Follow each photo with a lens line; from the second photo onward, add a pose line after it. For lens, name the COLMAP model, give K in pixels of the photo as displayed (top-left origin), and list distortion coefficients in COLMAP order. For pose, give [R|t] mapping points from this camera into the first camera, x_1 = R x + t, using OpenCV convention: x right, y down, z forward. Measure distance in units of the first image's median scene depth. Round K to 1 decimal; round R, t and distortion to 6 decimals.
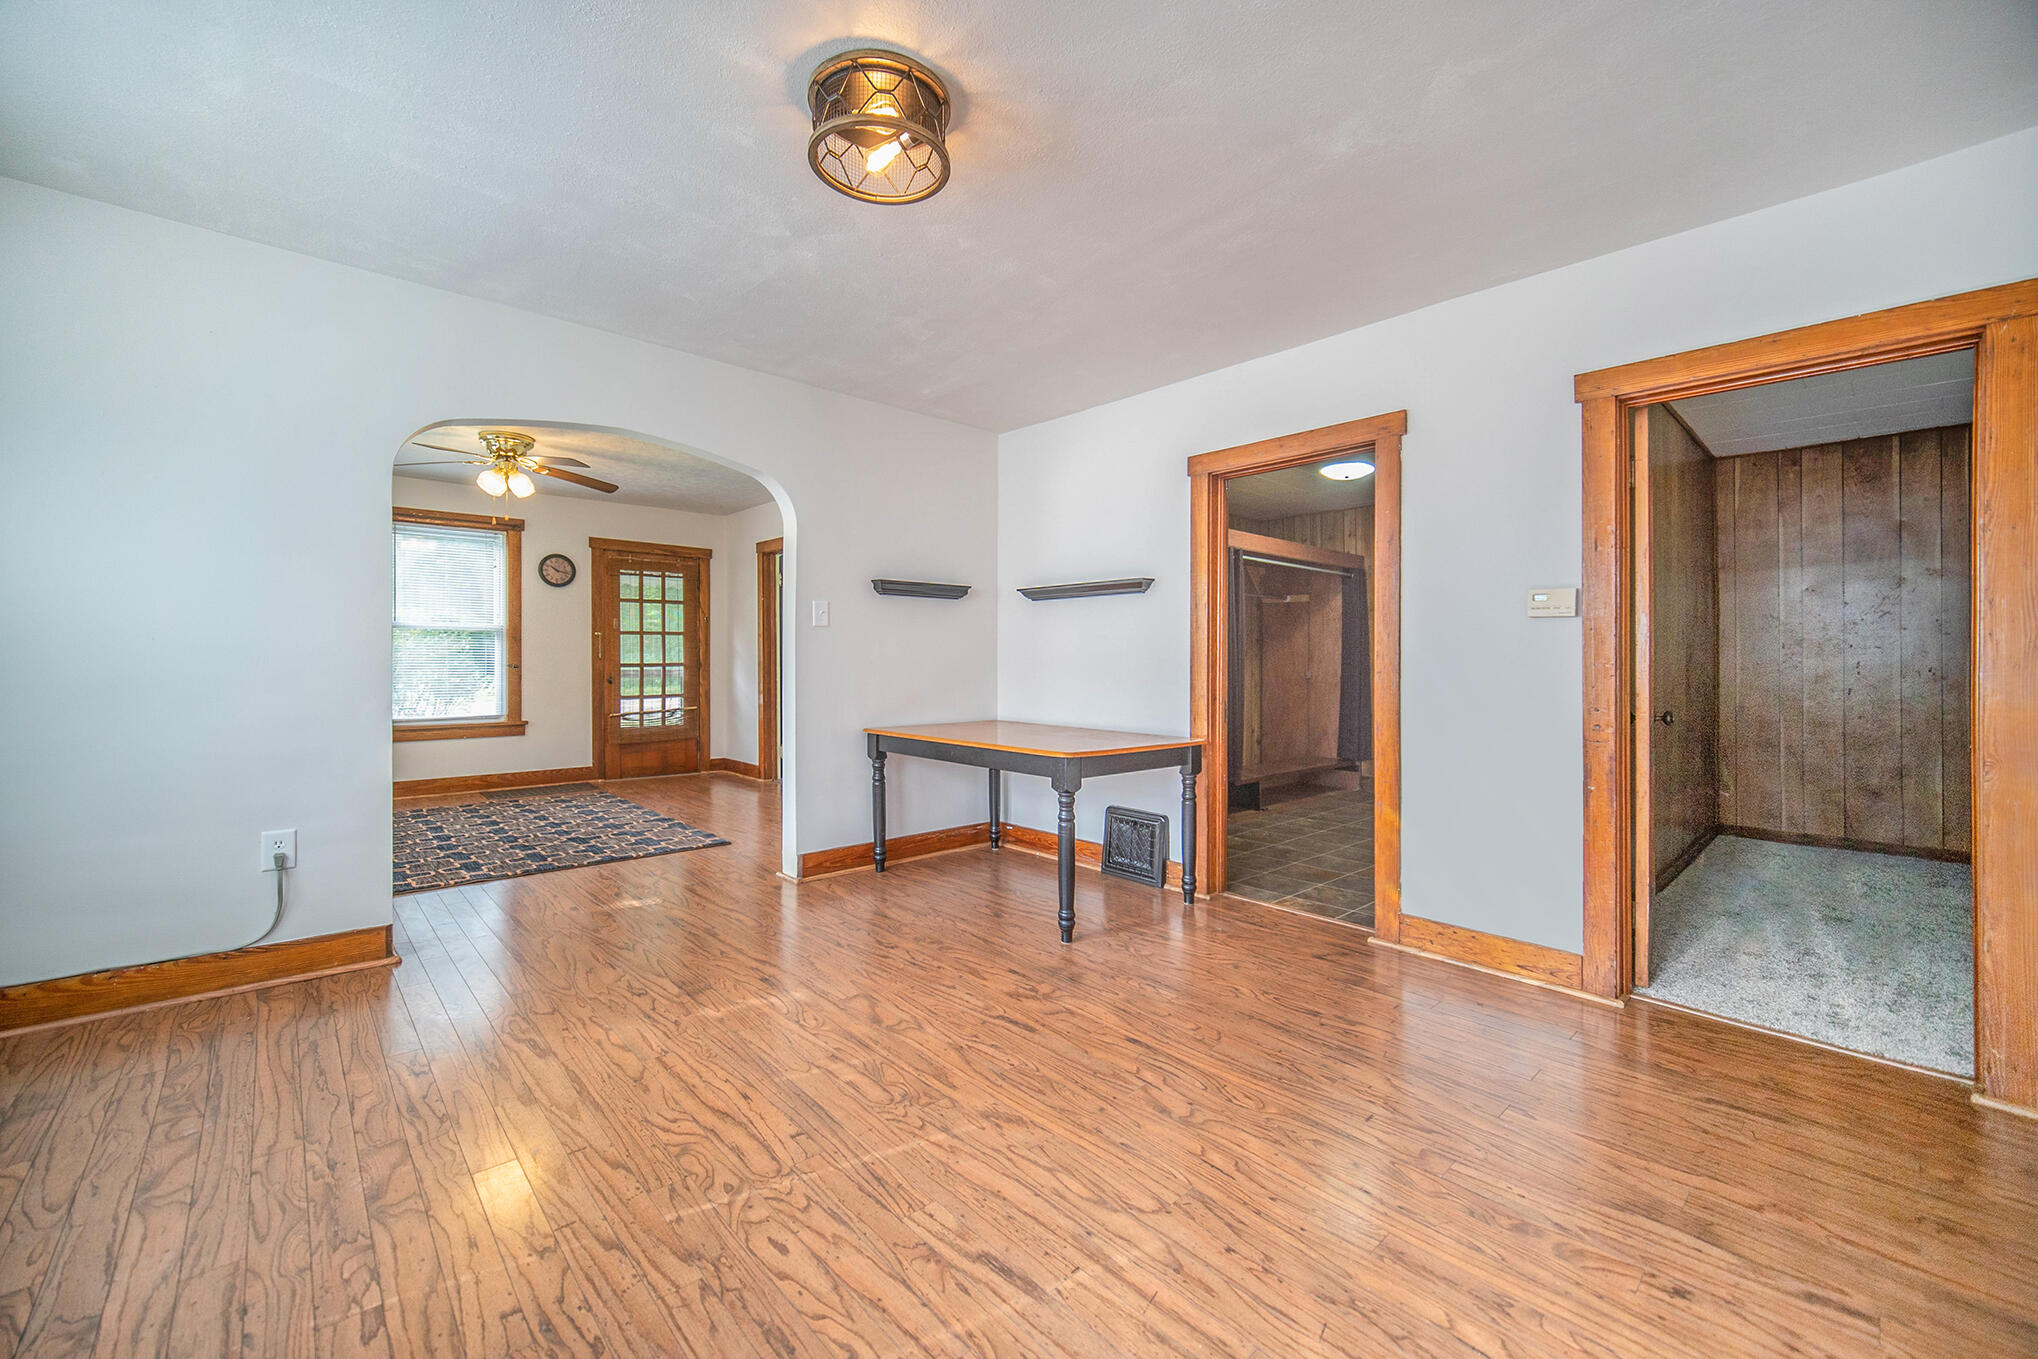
lens RADIAL K [[813.5, 0, 1039.0], [0, 813.5, 654.7], [0, 0, 1]] dist [0.004539, -0.000103]
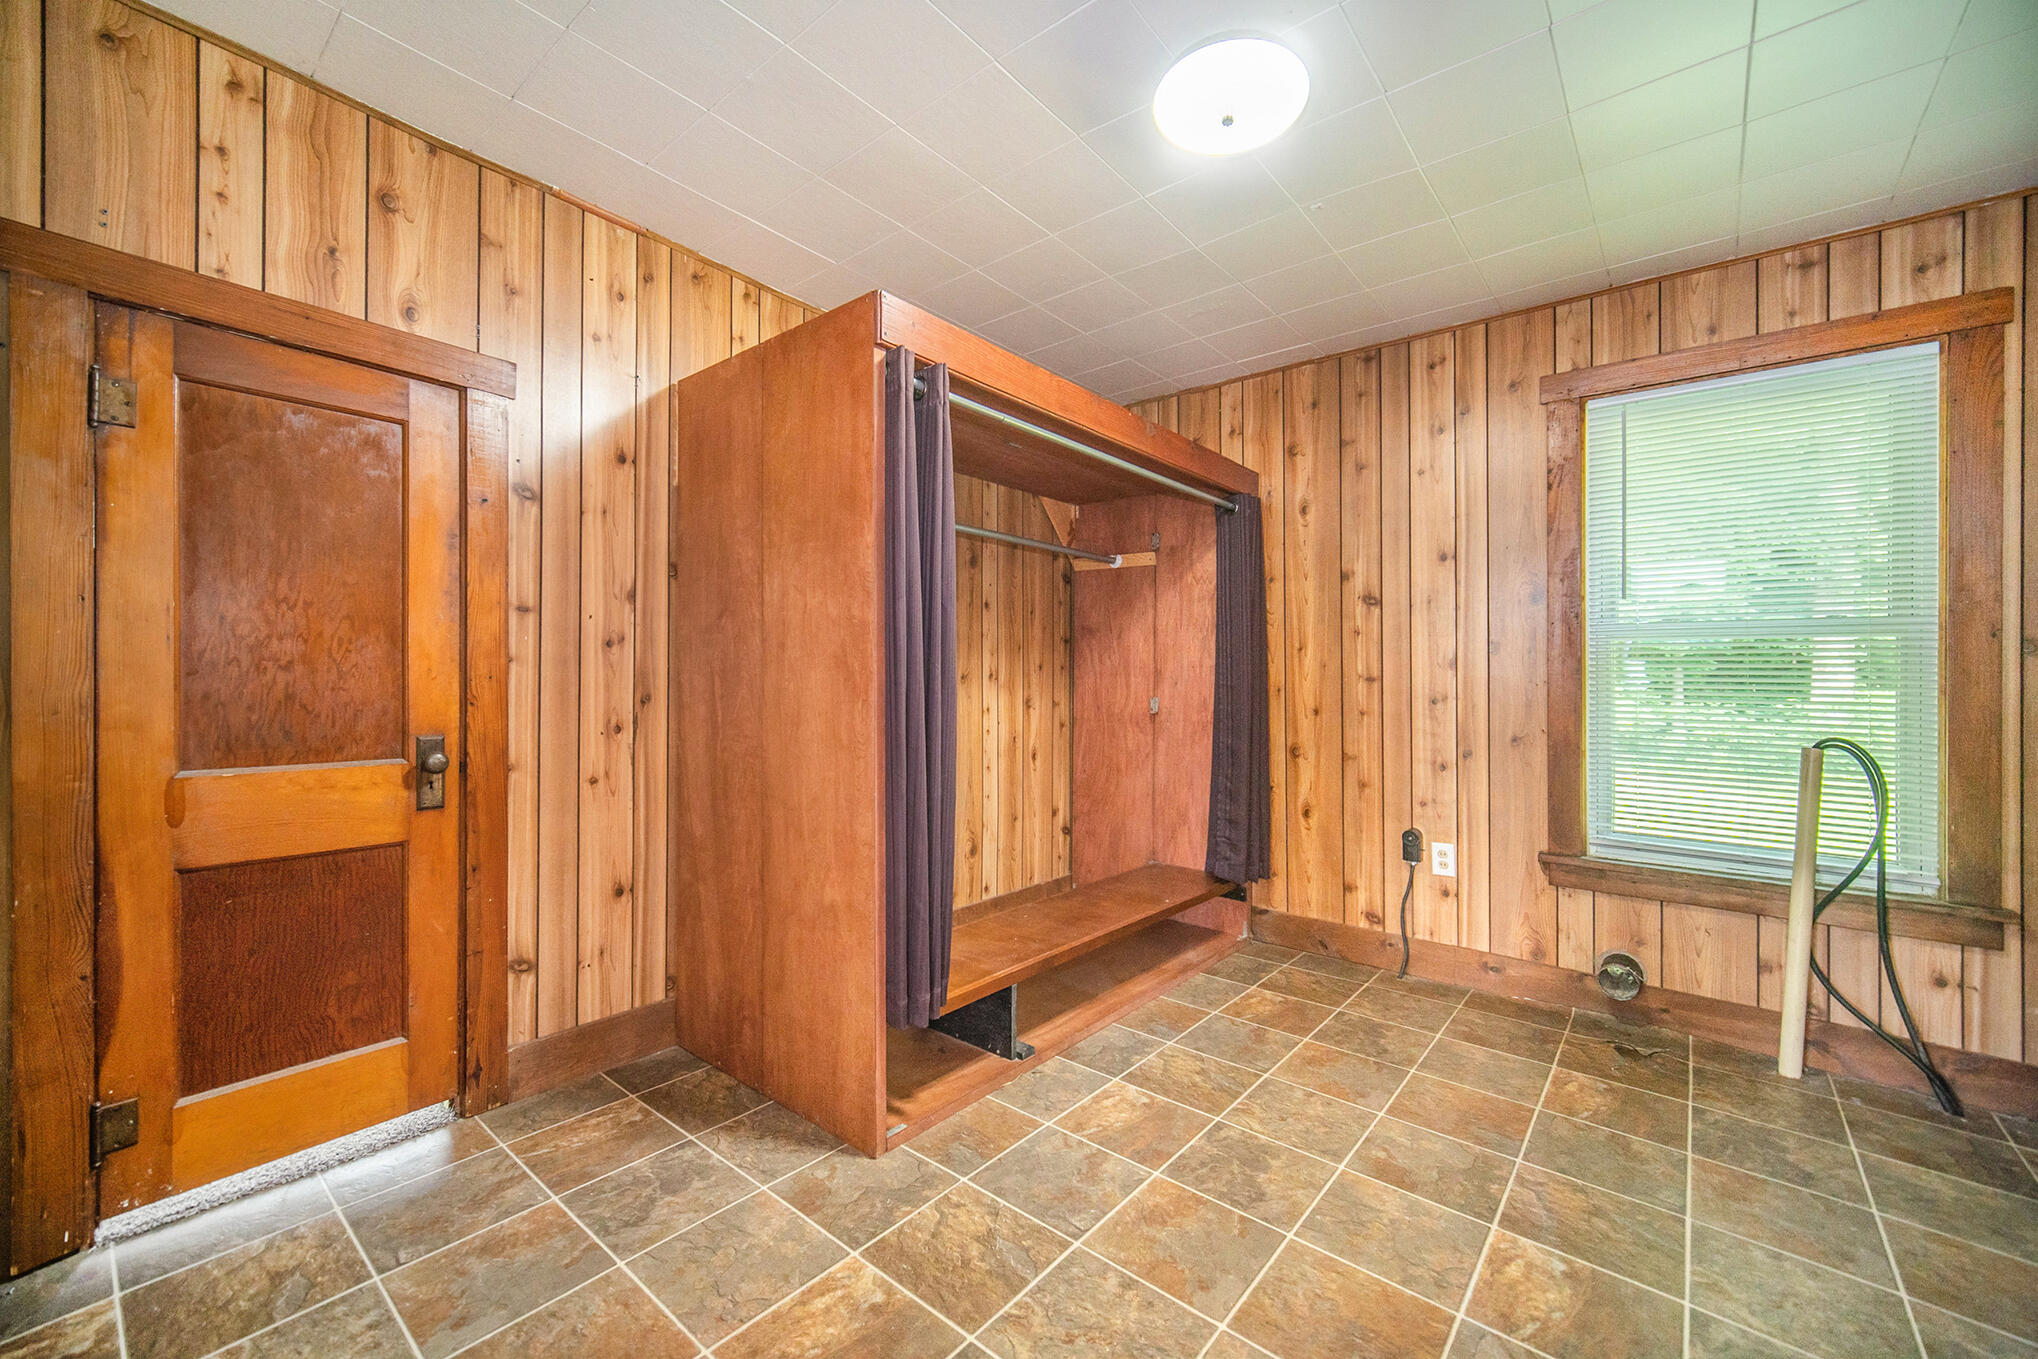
lens RADIAL K [[813.5, 0, 1021.3], [0, 813.5, 675.1], [0, 0, 1]] dist [0.004539, -0.000103]
pose [[0.993371, -0.000131, 0.114953, 0.188647], [-0.000500, 0.999985, 0.005461, 0.002106], [-0.114952, -0.005482, 0.993356, 0.497111]]
